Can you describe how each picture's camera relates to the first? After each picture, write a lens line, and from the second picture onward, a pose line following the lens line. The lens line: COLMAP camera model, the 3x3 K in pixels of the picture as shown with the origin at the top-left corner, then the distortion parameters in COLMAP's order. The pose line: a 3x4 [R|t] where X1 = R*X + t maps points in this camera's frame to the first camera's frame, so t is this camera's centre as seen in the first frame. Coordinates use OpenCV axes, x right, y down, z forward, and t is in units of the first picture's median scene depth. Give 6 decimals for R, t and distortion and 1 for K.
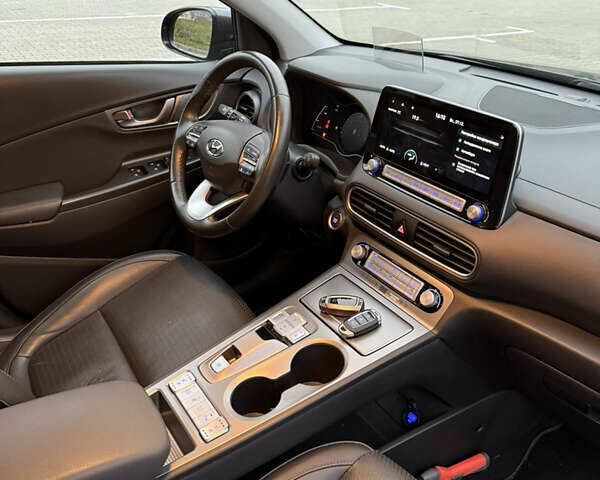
lens RADIAL K [[557.6, 0, 300.0], [0, 557.6, 240.0], [0, 0, 1]] dist [0.134237, -0.244669]
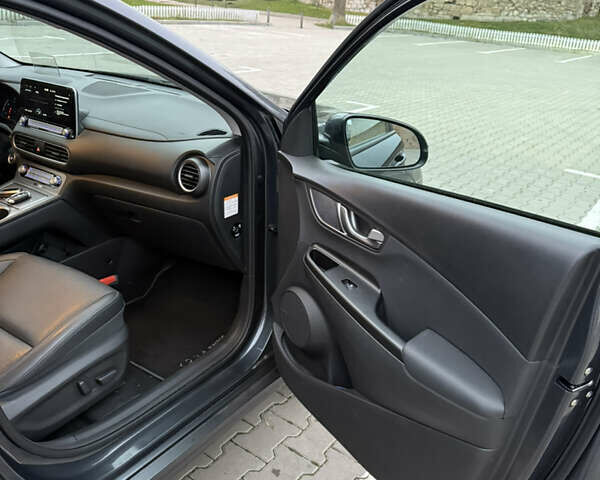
lens RADIAL K [[553.8, 0, 300.0], [0, 553.8, 240.0], [0, 0, 1]] dist [0.078515, -0.228400]
pose [[0.923337, -0.120564, 0.364572, 0.279912], [0.143610, 0.988955, -0.036667, 0.494954], [-0.356124, 0.086212, 0.930453, -1.088958]]
